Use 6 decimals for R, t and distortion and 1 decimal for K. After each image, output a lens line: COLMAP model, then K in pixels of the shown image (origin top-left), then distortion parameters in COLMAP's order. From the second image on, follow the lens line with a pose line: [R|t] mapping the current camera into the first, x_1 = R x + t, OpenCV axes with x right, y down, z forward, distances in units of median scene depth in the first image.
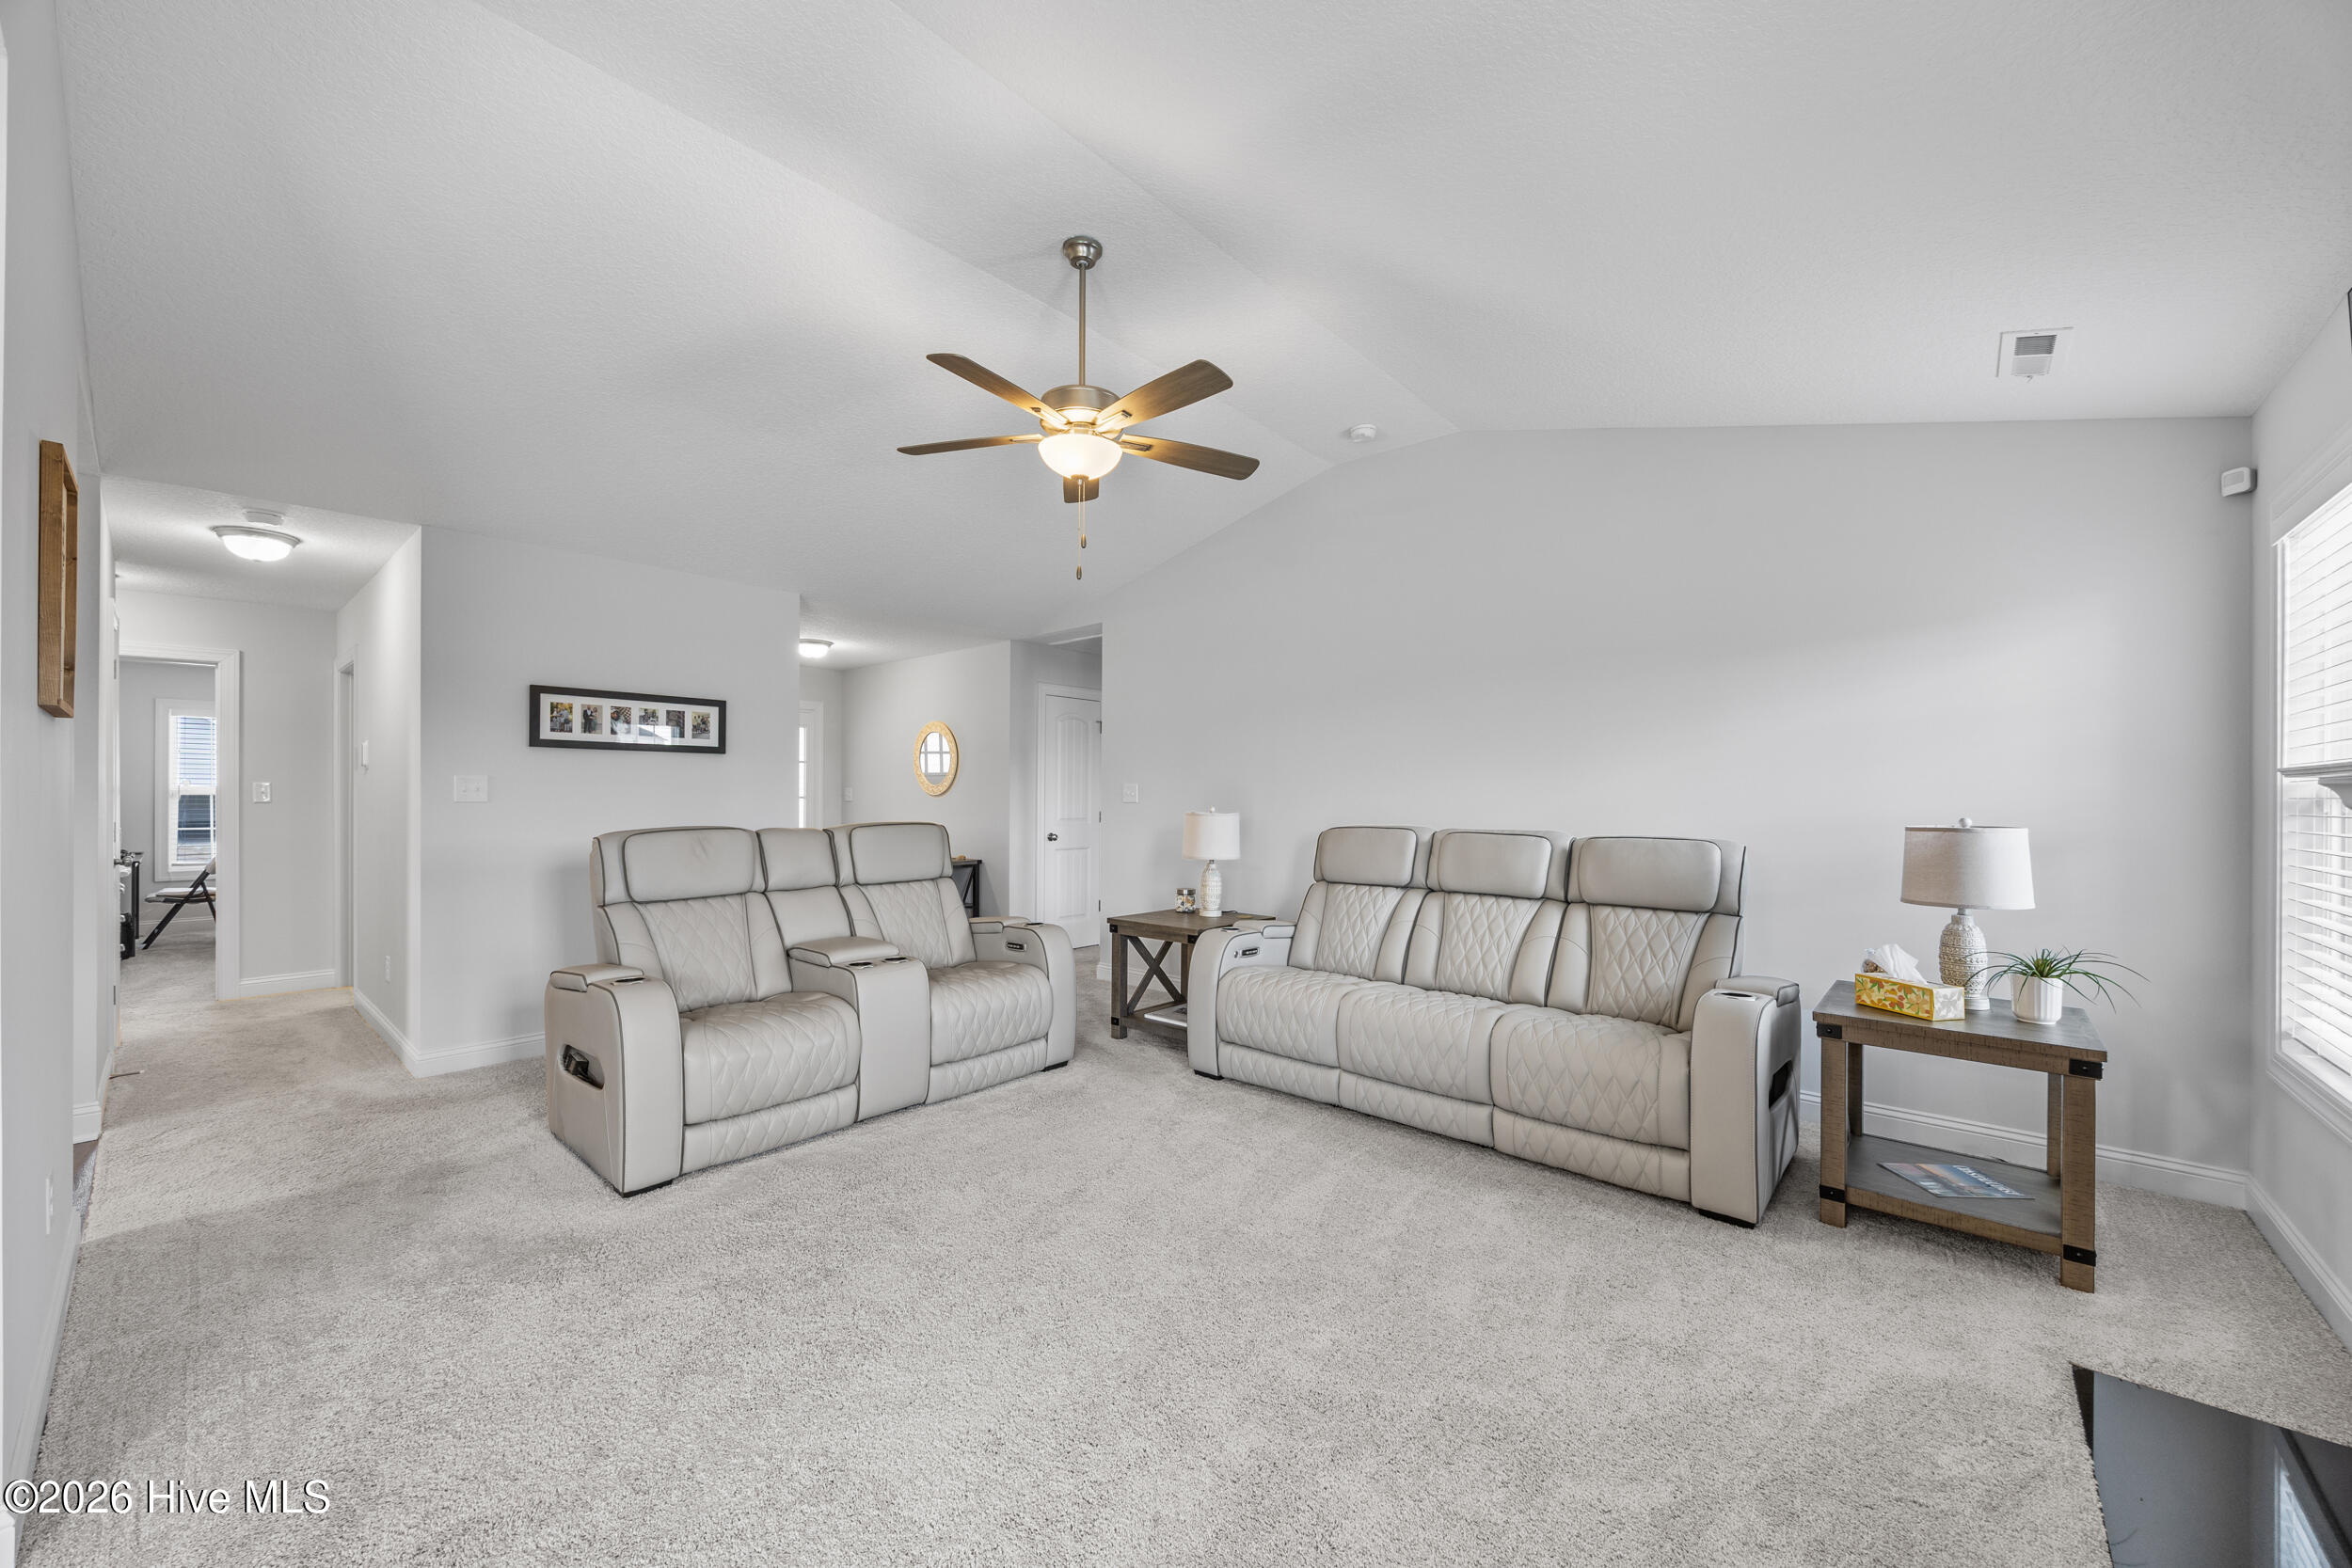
lens RADIAL K [[898.9, 0, 1166.3], [0, 898.9, 789.8], [0, 0, 1]] dist [-0.001794, -0.001279]
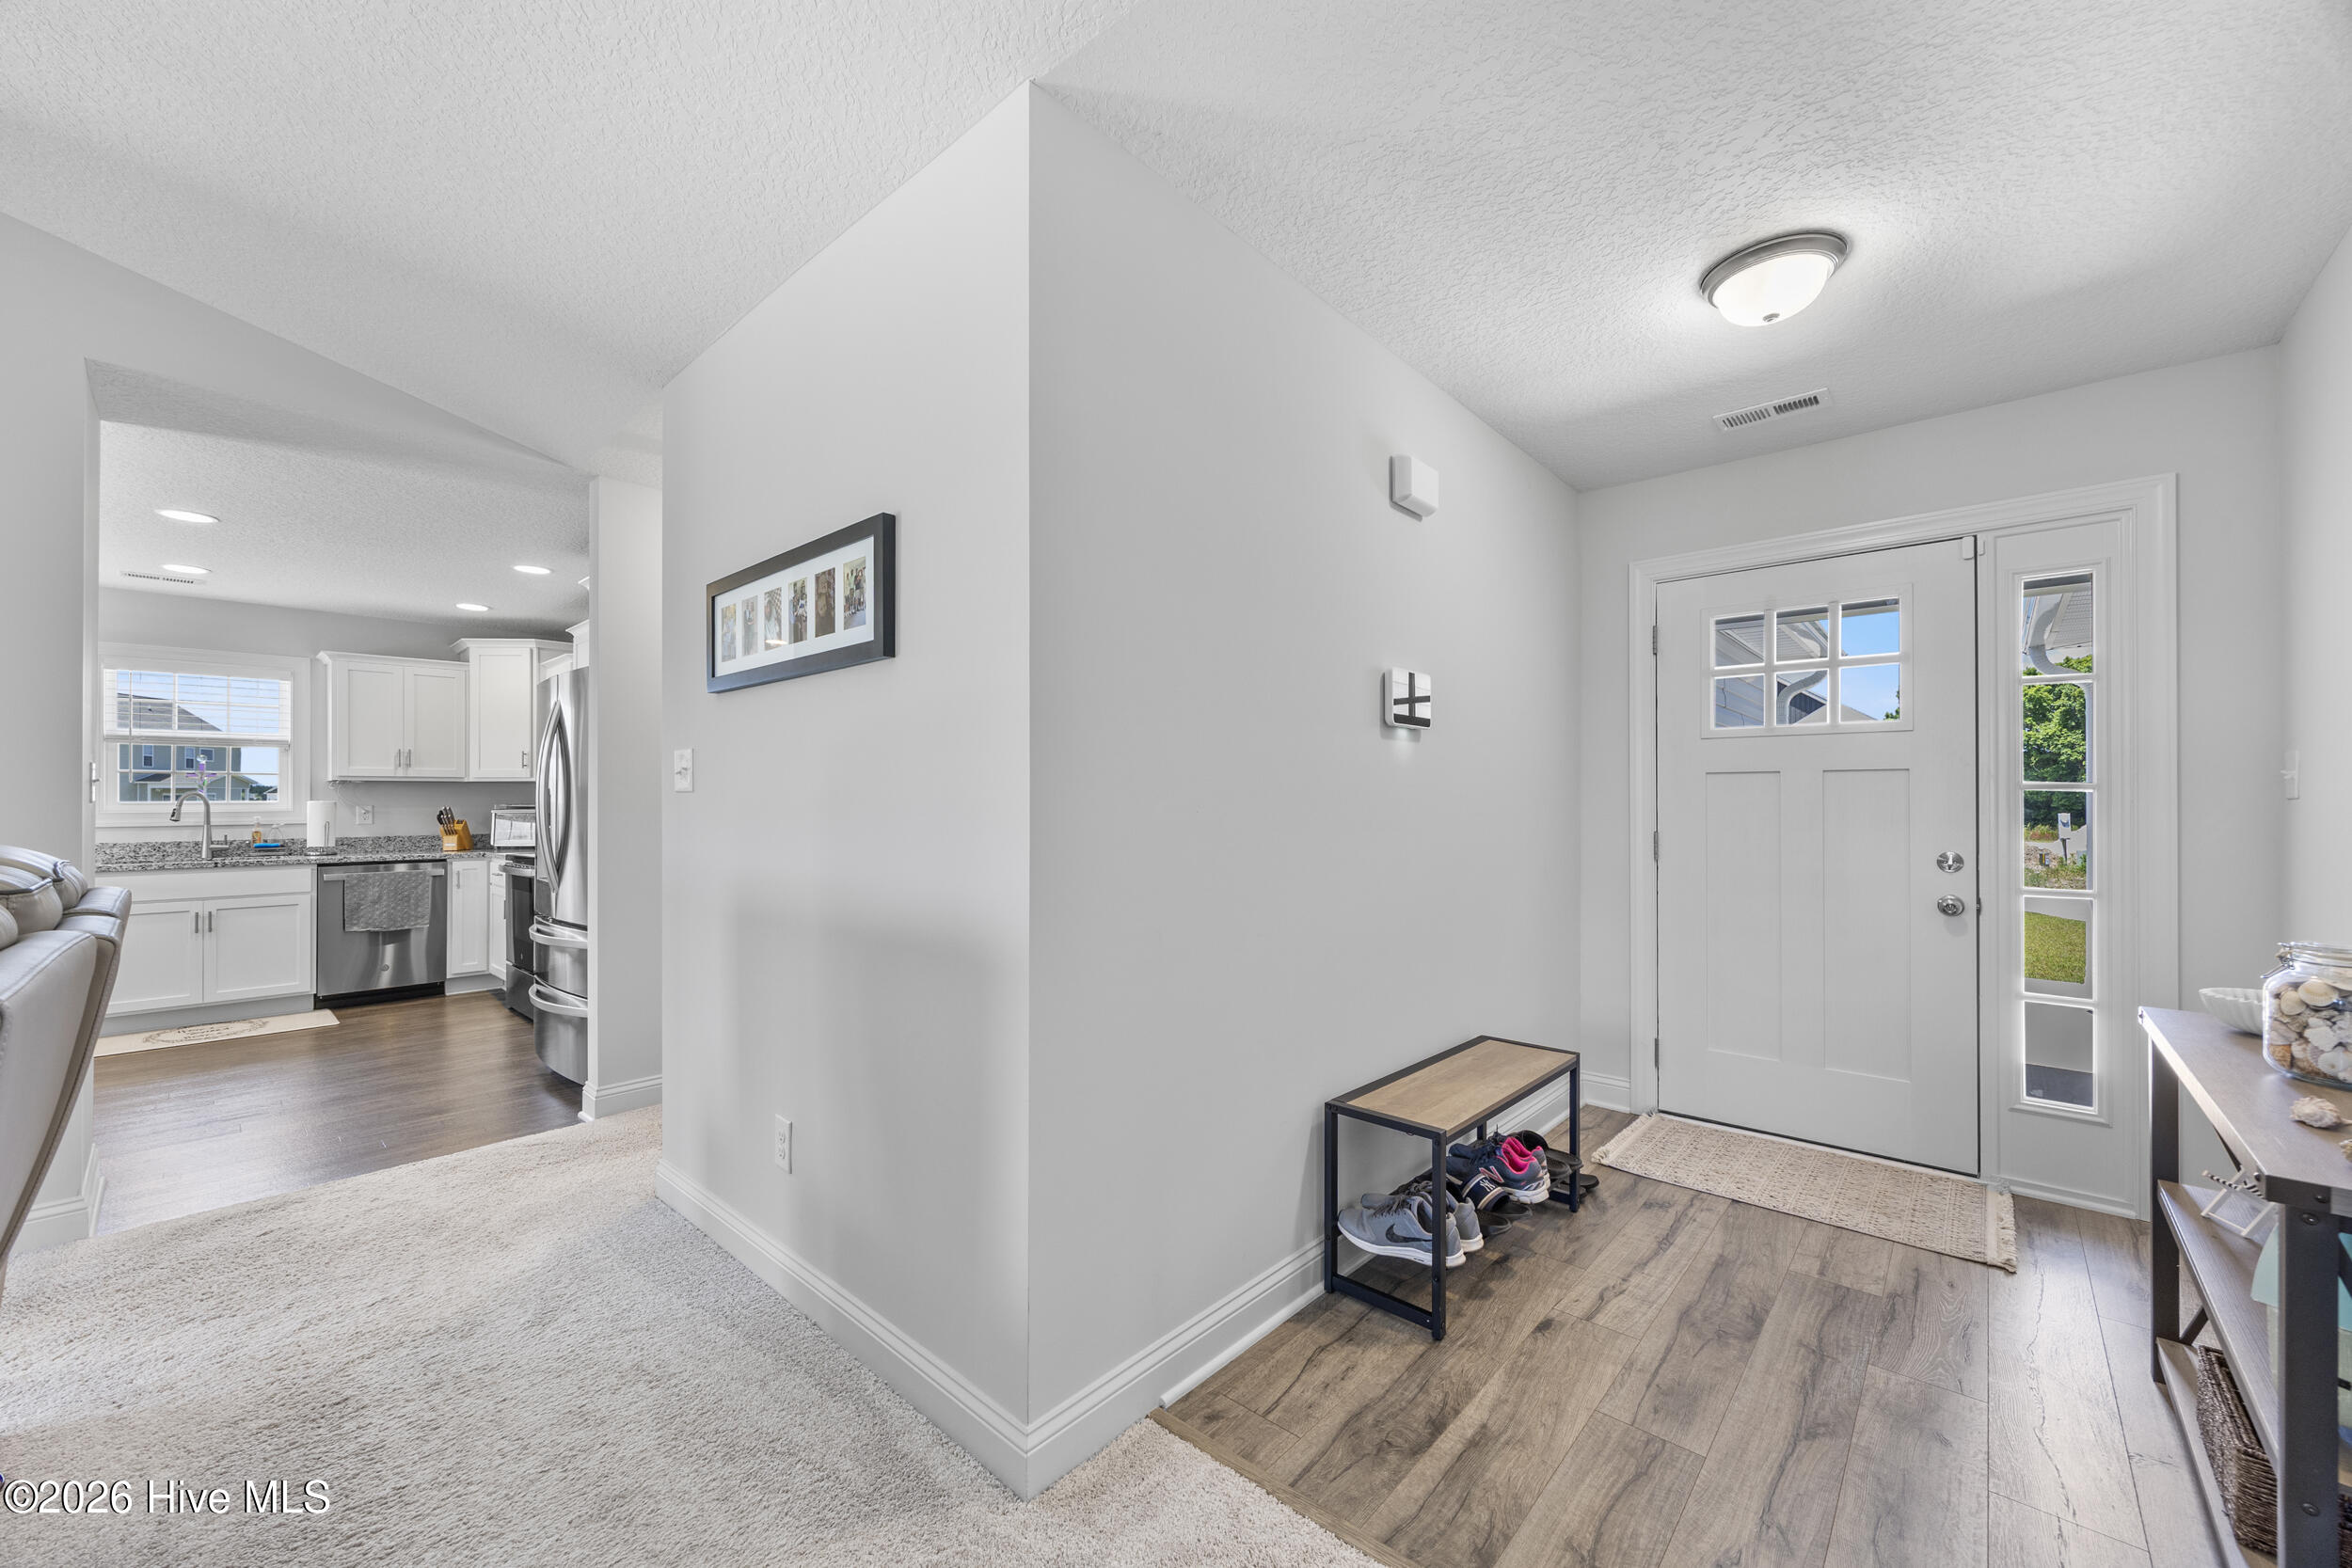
lens RADIAL K [[898.9, 0, 1130.0], [0, 898.9, 794.6], [0, 0, 1]] dist [-0.001794, -0.001279]
pose [[-0.023035, -0.009751, -0.999687, -0.174370], [0.009831, 0.999902, -0.009979, 0.027047], [0.999686, -0.010057, -0.022937, 1.486739]]
